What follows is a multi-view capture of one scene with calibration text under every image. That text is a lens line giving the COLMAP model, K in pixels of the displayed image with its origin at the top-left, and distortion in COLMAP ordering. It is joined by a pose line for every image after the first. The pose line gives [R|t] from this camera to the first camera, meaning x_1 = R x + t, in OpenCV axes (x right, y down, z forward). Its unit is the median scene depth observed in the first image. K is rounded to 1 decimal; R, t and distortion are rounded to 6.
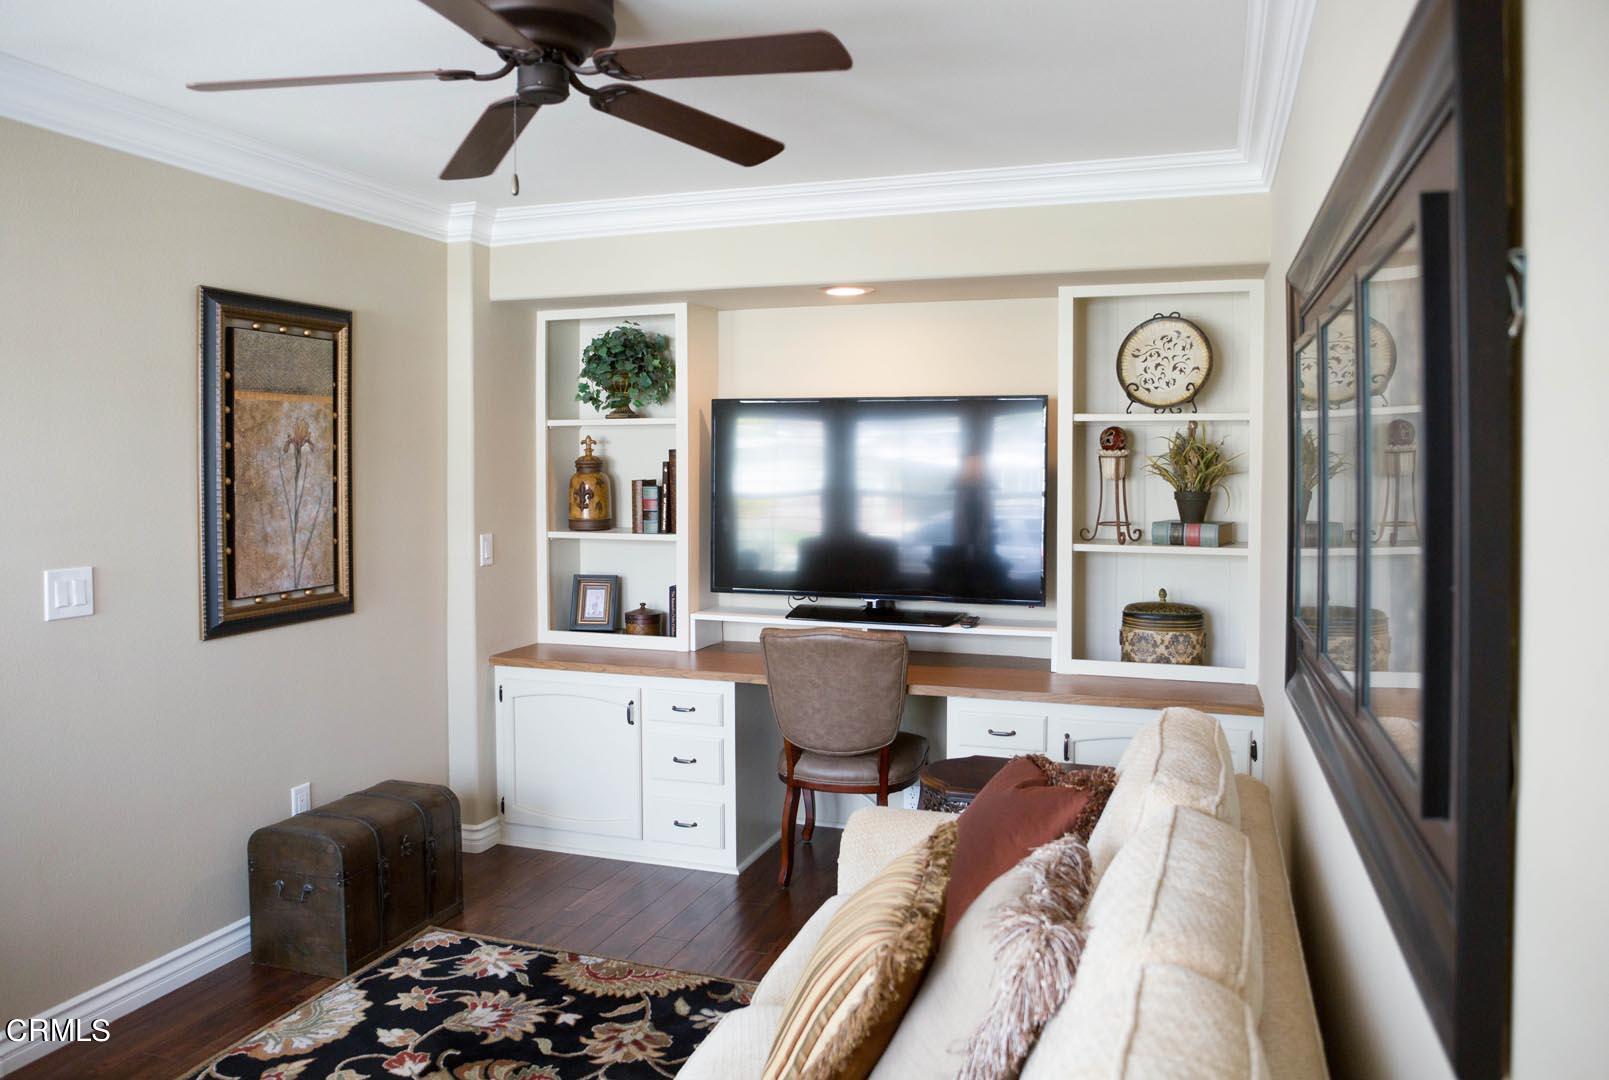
lens RADIAL K [[1125.1, 0, 806.1], [0, 1125.1, 540.1], [0, 0, 1]] dist [-0.054265, 0.025265]
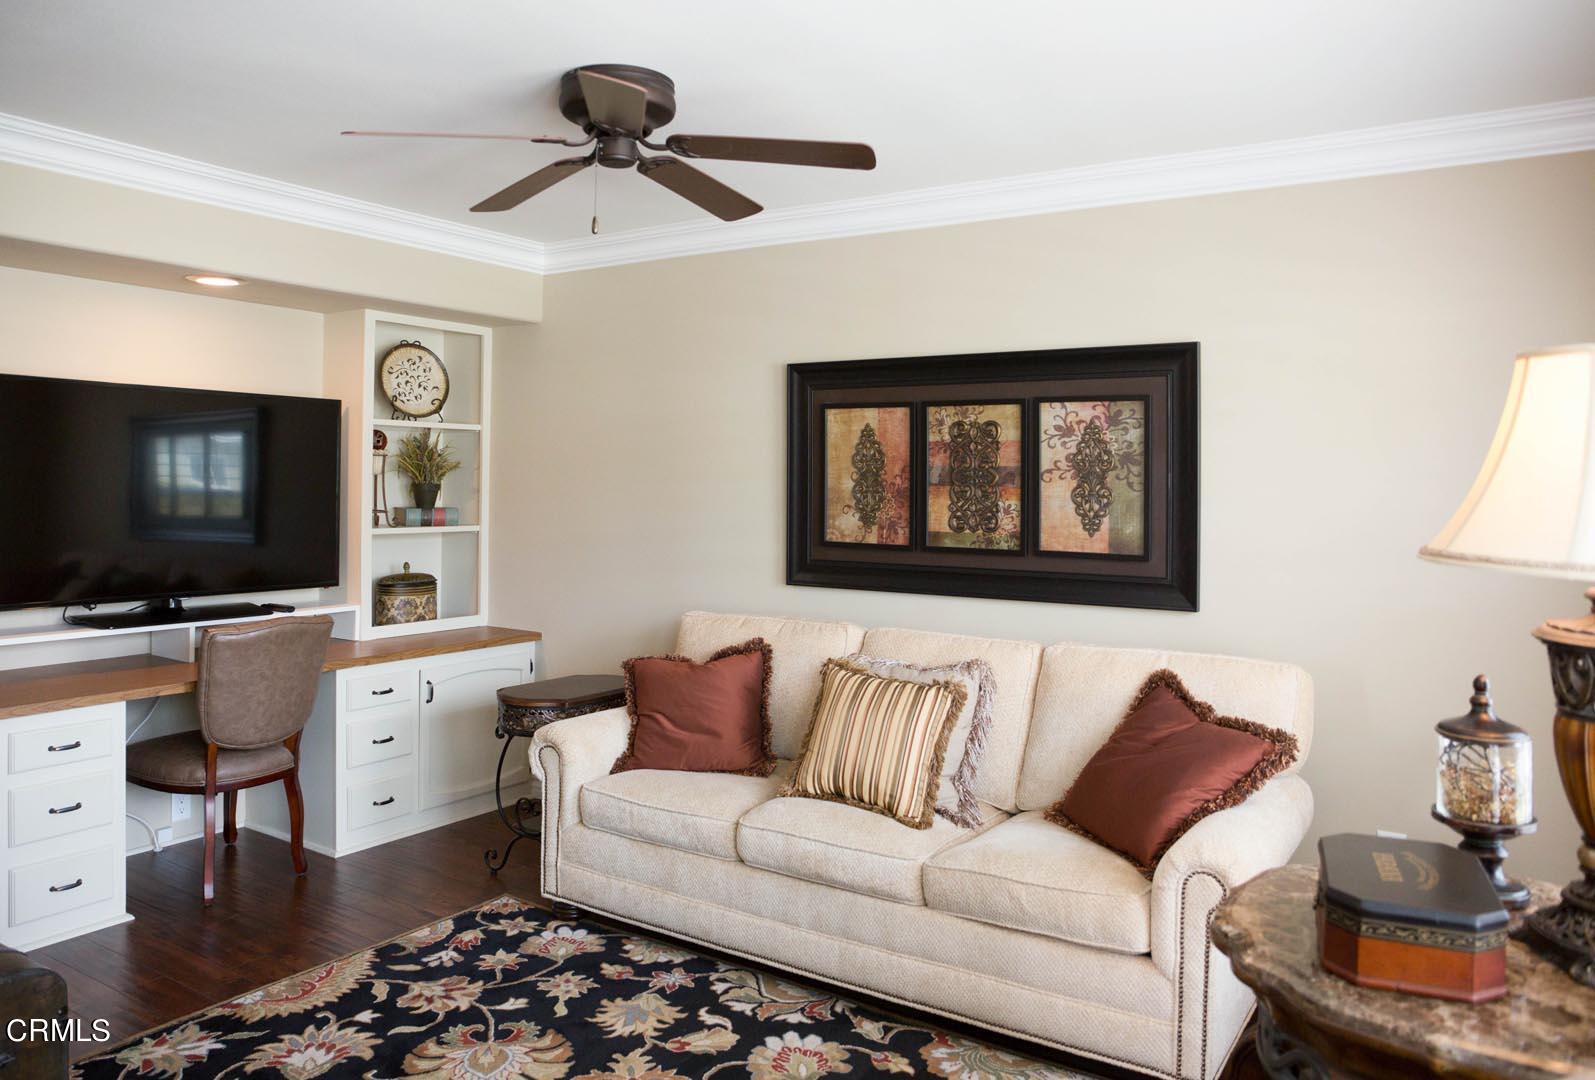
lens RADIAL K [[1115.3, 0, 799.6], [0, 1115.3, 534.7], [0, 0, 1]] dist [-0.054265, 0.025265]
pose [[0.247215, -0.044684, 0.967930, -0.915109], [0.049286, 0.998223, 0.033495, -0.007838], [-0.967706, 0.039425, 0.248978, 0.326082]]
